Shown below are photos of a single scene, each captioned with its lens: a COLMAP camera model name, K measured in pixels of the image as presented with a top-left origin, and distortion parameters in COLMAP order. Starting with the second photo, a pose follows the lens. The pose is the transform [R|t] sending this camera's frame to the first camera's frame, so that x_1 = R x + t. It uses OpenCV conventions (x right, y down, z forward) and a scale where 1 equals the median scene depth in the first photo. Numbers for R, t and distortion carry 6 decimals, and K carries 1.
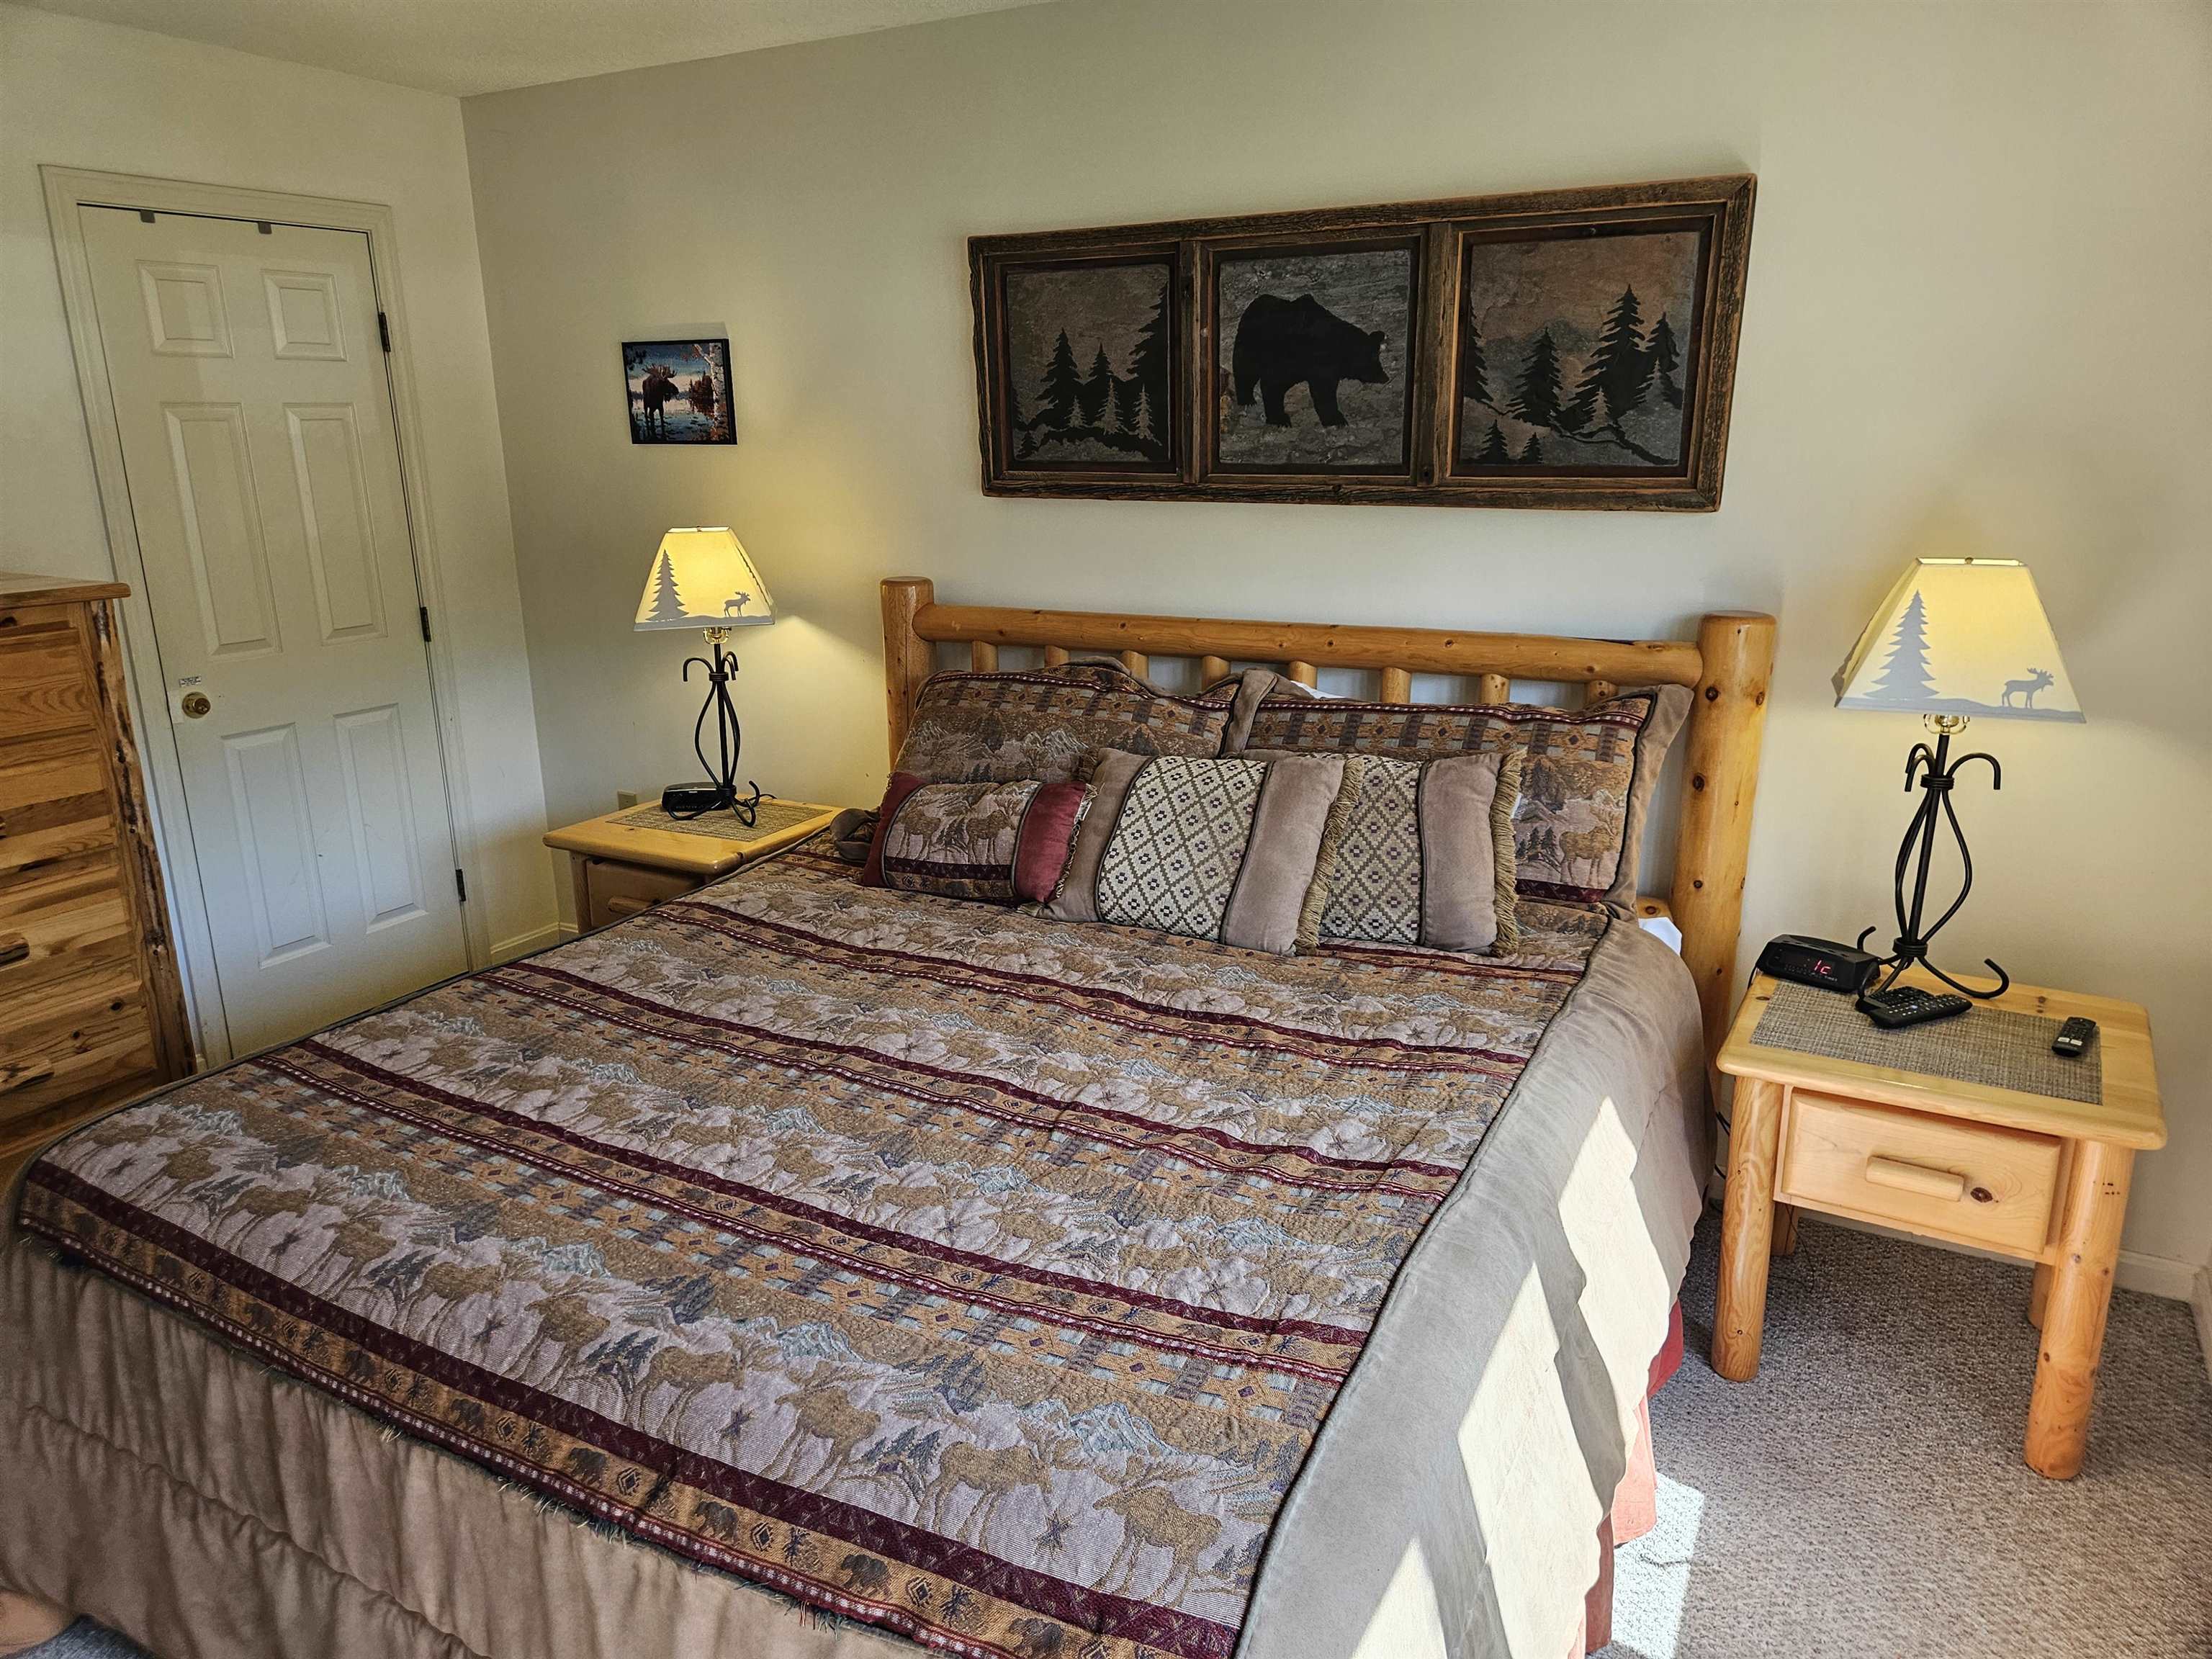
lens RADIAL K [[1476.5, 0, 1098.1], [0, 1476.5, 828.5], [0, 0, 1]] dist [0.077249, -0.067718]
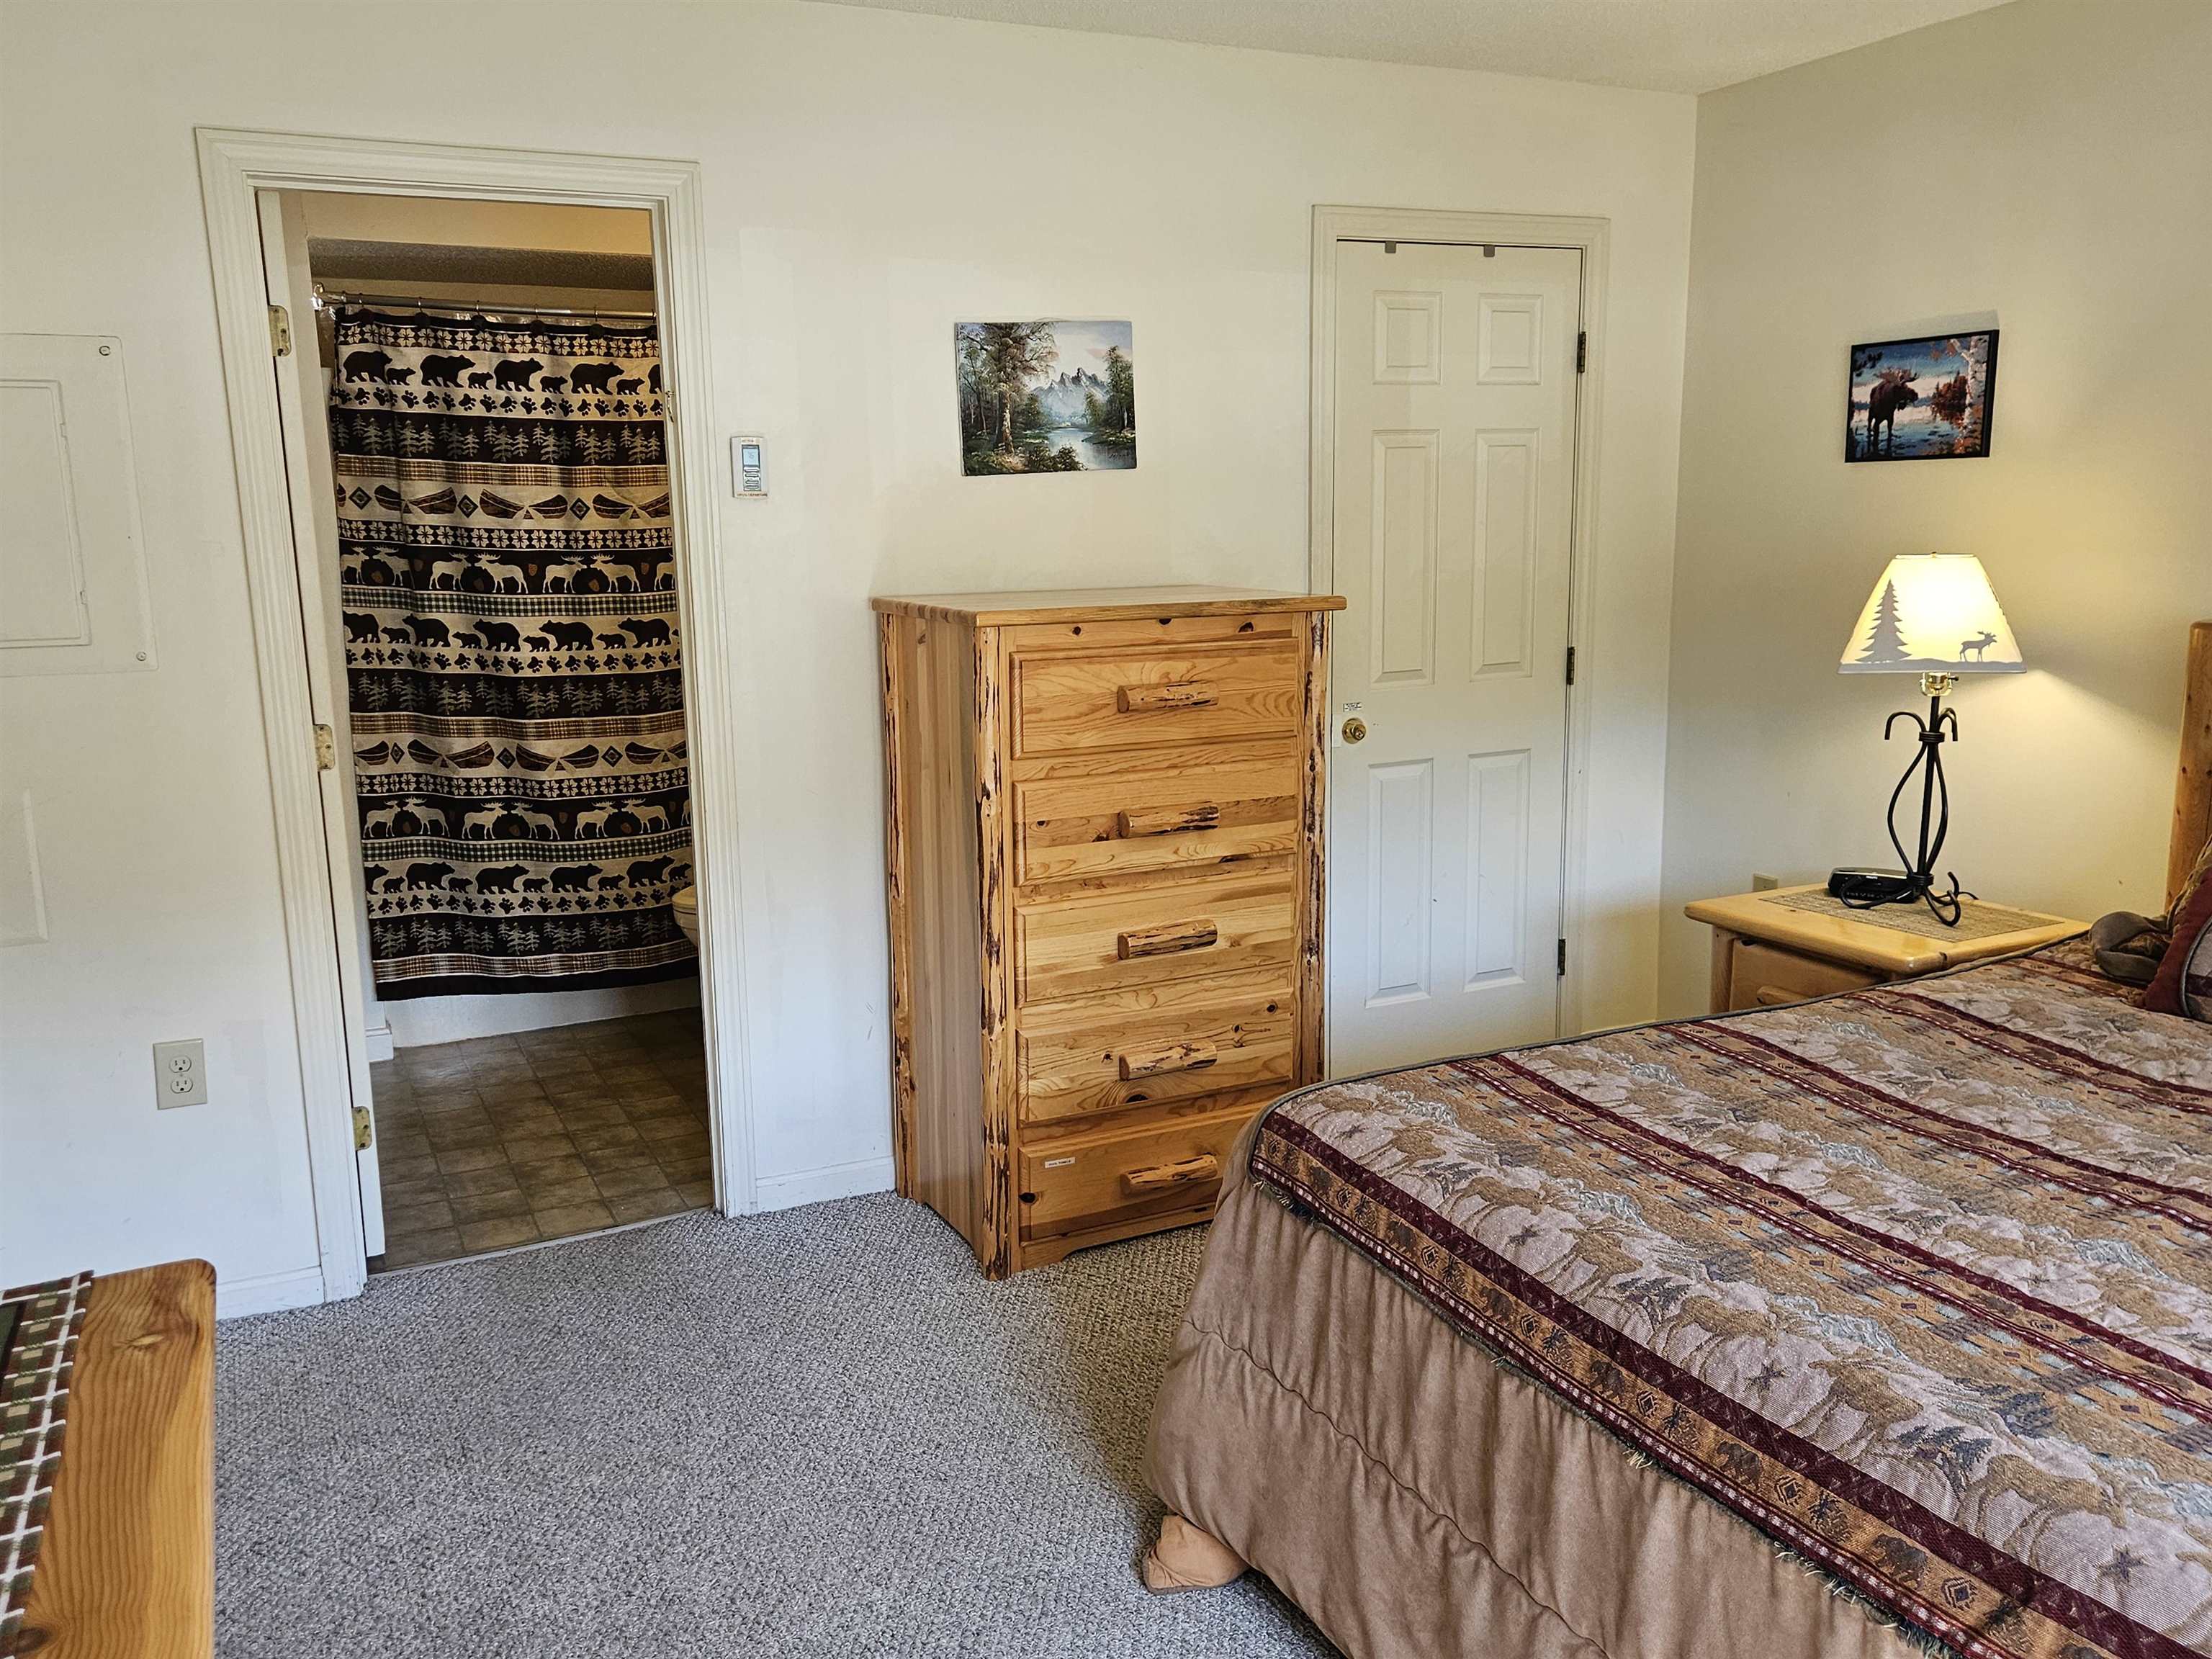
lens RADIAL K [[1781.4, 0, 1073.1], [0, 1781.4, 824.0], [0, 0, 1]] dist [0.070507, -0.055380]
pose [[0.816139, 0.098027, -0.569481, -0.095713], [-0.145335, 0.988648, -0.038105, 0.064952], [0.559281, 0.113864, 0.821121, -0.079723]]
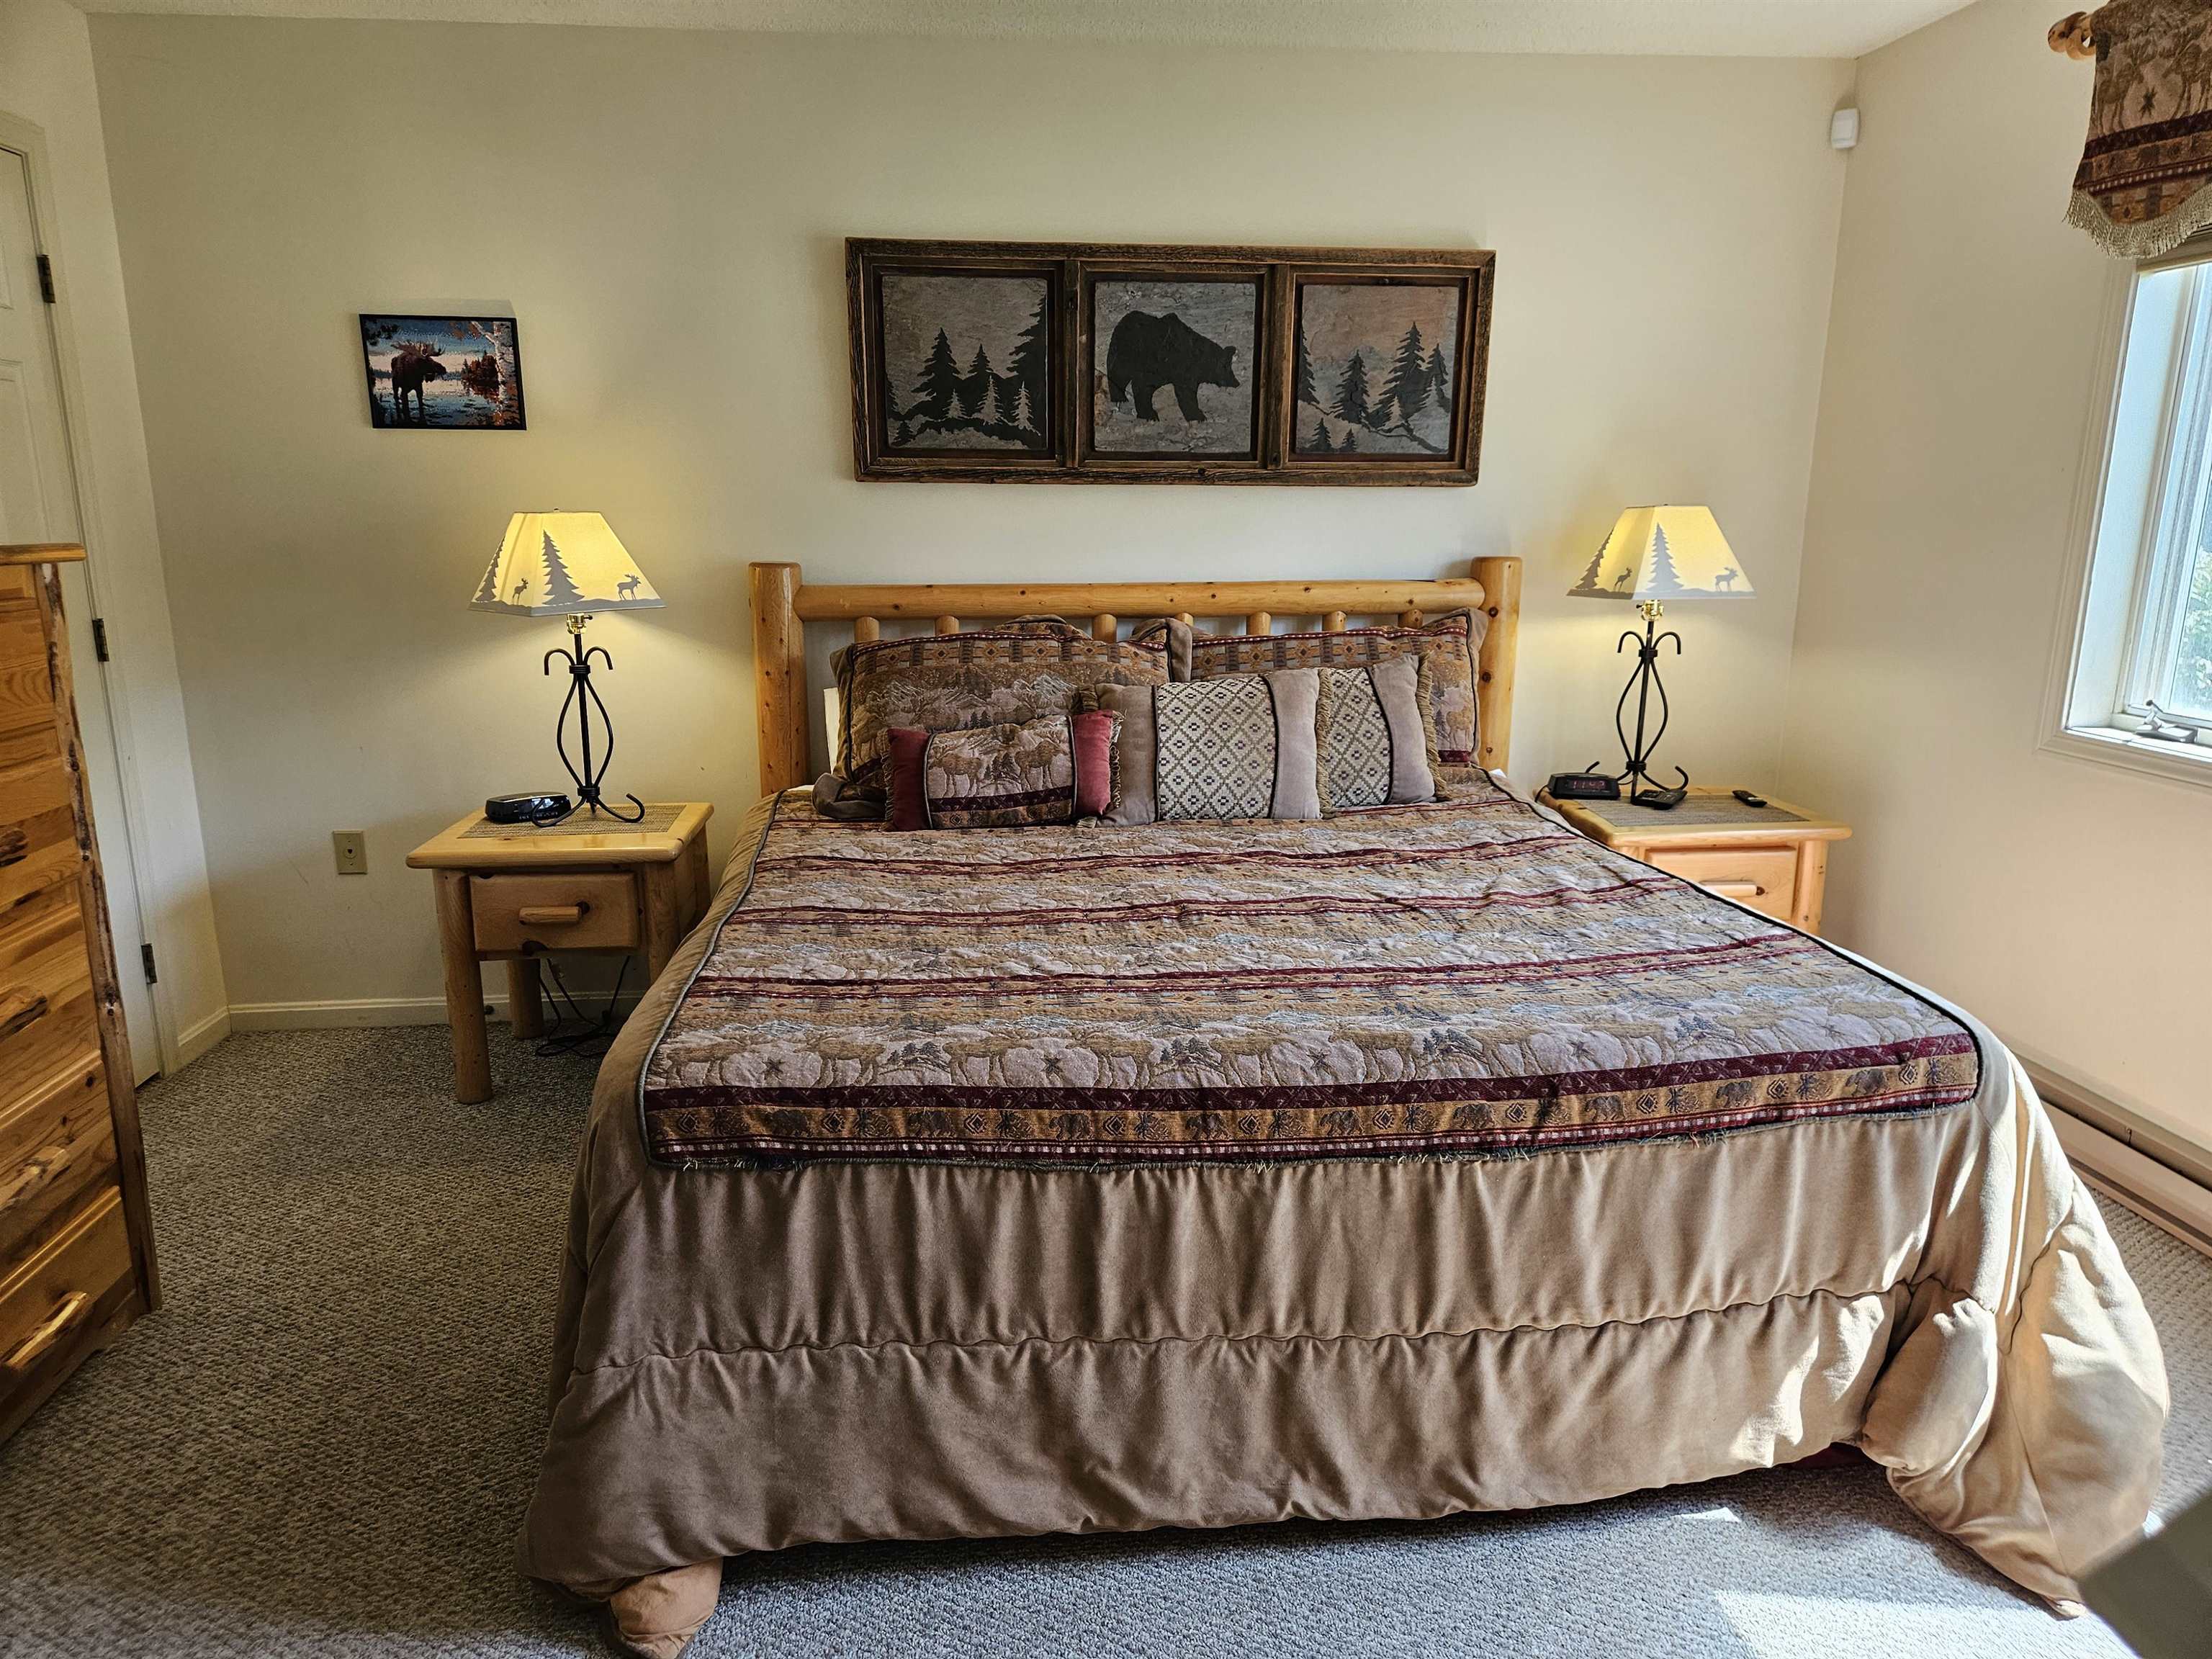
lens RADIAL K [[1476.5, 0, 1091.5], [0, 1476.5, 857.1], [0, 0, 1]] dist [0.077249, -0.067718]
pose [[0.820674, -0.118793, 0.558911, -0.698375], [0.143815, 0.989604, -0.000835, 0.083851], [-0.553002, 0.081065, 0.829227, 0.053312]]
